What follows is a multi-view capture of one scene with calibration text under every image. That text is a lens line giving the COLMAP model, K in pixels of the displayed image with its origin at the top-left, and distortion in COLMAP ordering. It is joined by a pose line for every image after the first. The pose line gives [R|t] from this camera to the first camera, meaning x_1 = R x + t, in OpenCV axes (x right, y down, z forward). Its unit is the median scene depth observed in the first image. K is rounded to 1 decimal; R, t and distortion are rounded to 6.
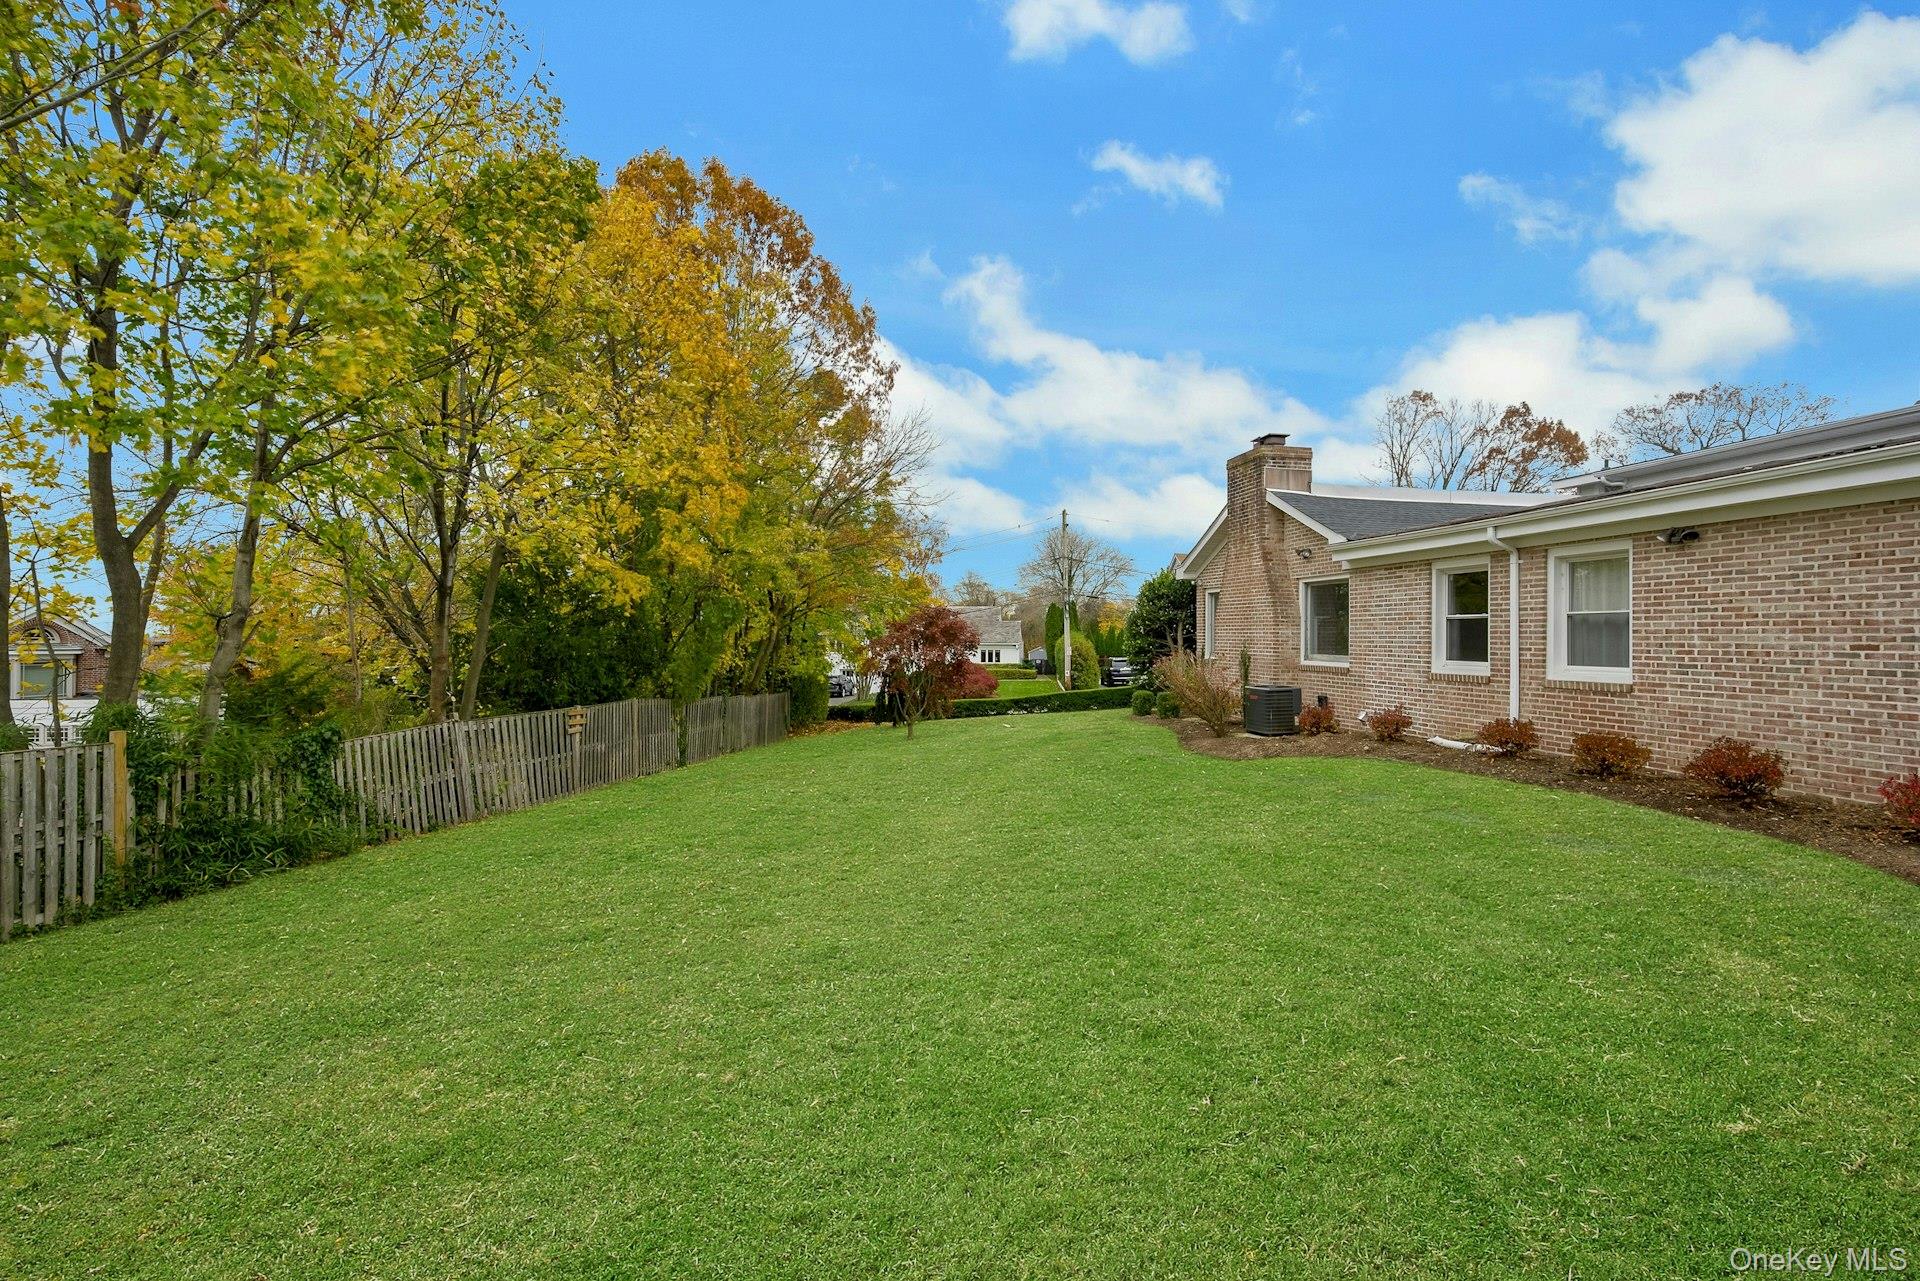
lens RADIAL K [[801.4, 0, 974.8], [0, 801.4, 632.9], [0, 0, 1]] dist [0.000044, 0.000083]
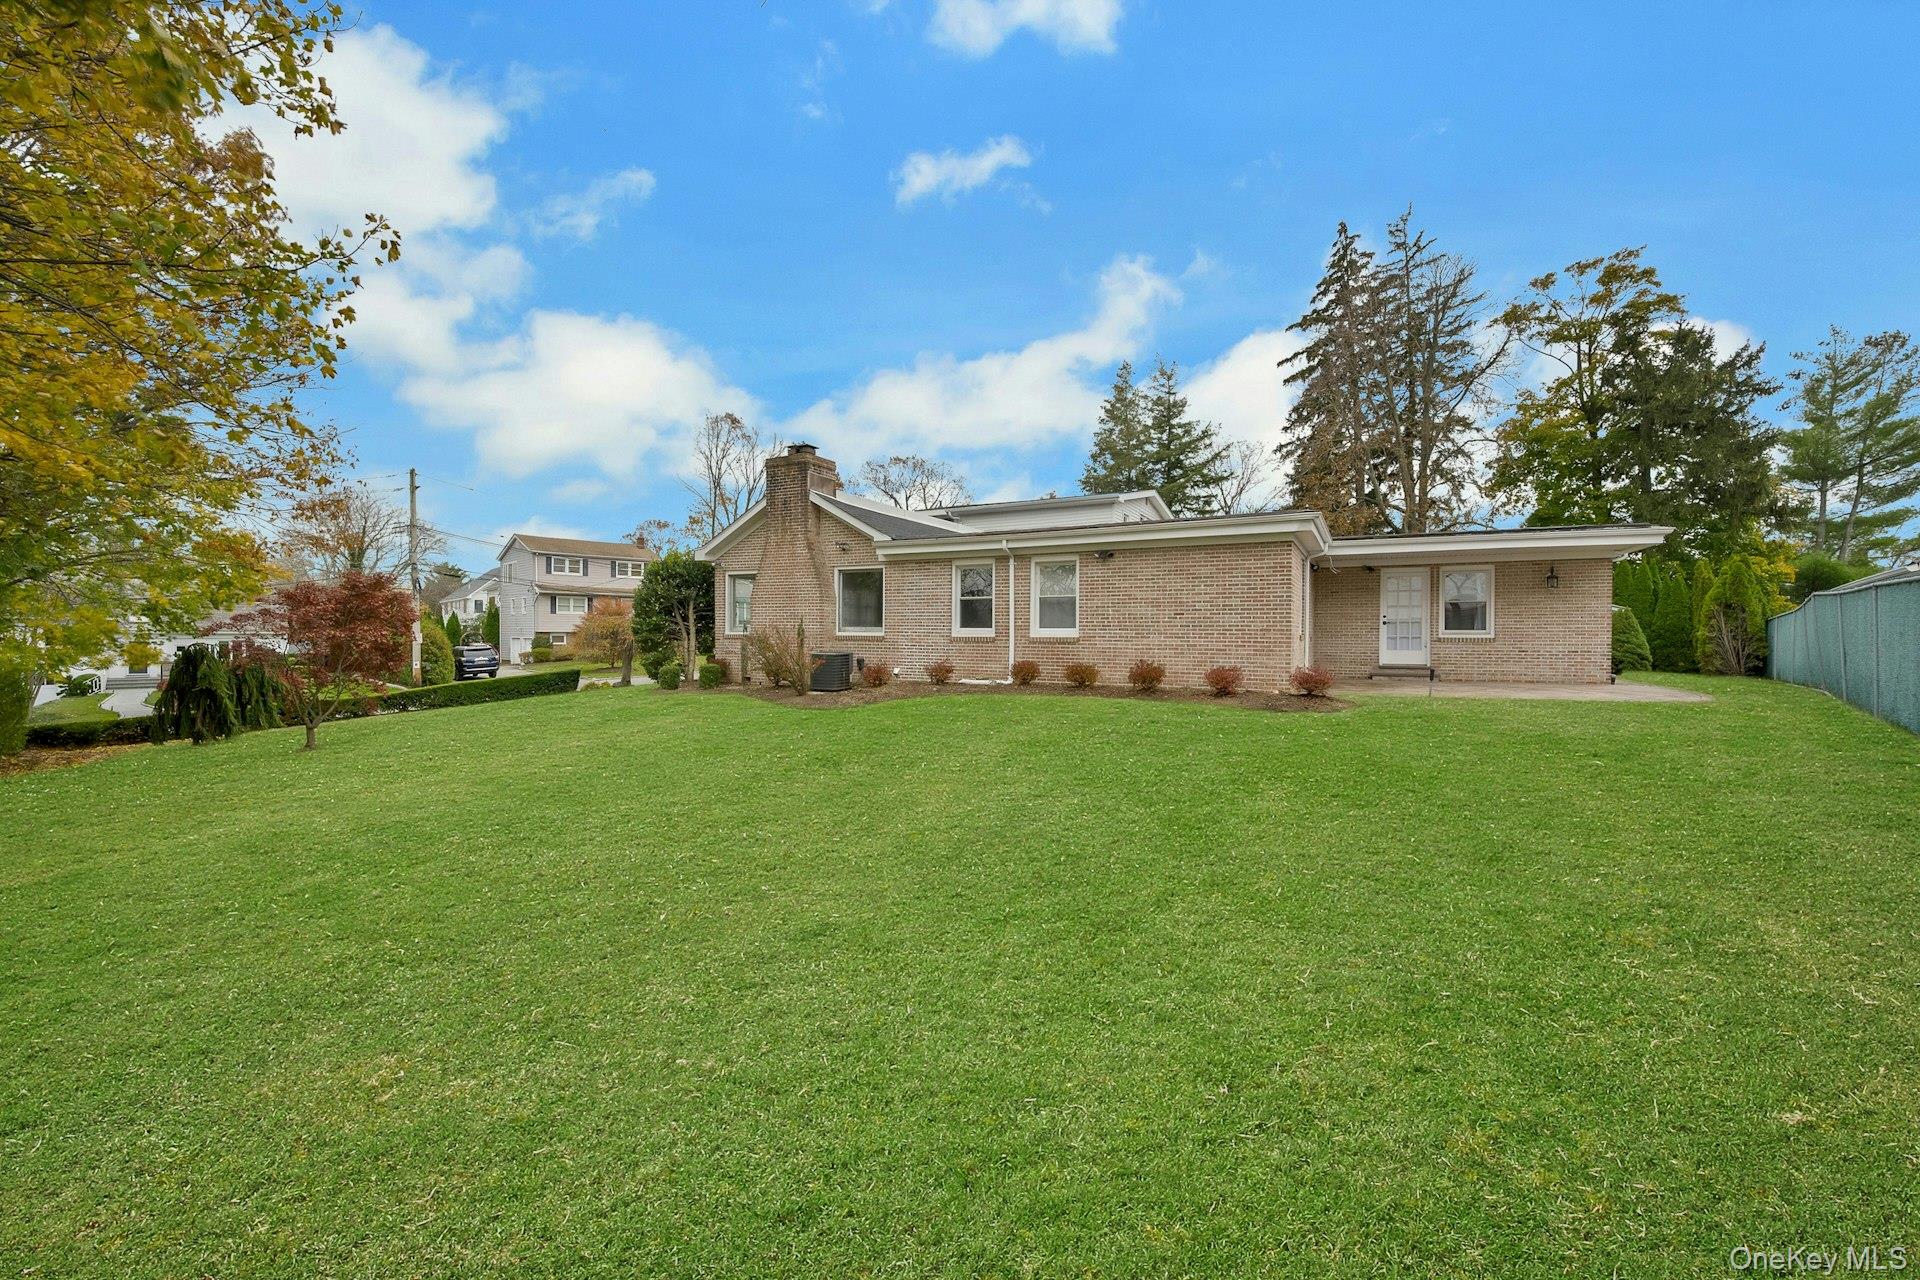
lens RADIAL K [[801.4, 0, 974.8], [0, 801.4, 632.4], [0, 0, 1]] dist [0.000044, 0.000083]
pose [[0.597208, 0.000741, 0.802086, -0.510305], [-0.001666, 0.999999, 0.000316, 0.037516], [-0.802084, -0.001525, 0.597209, 0.093357]]
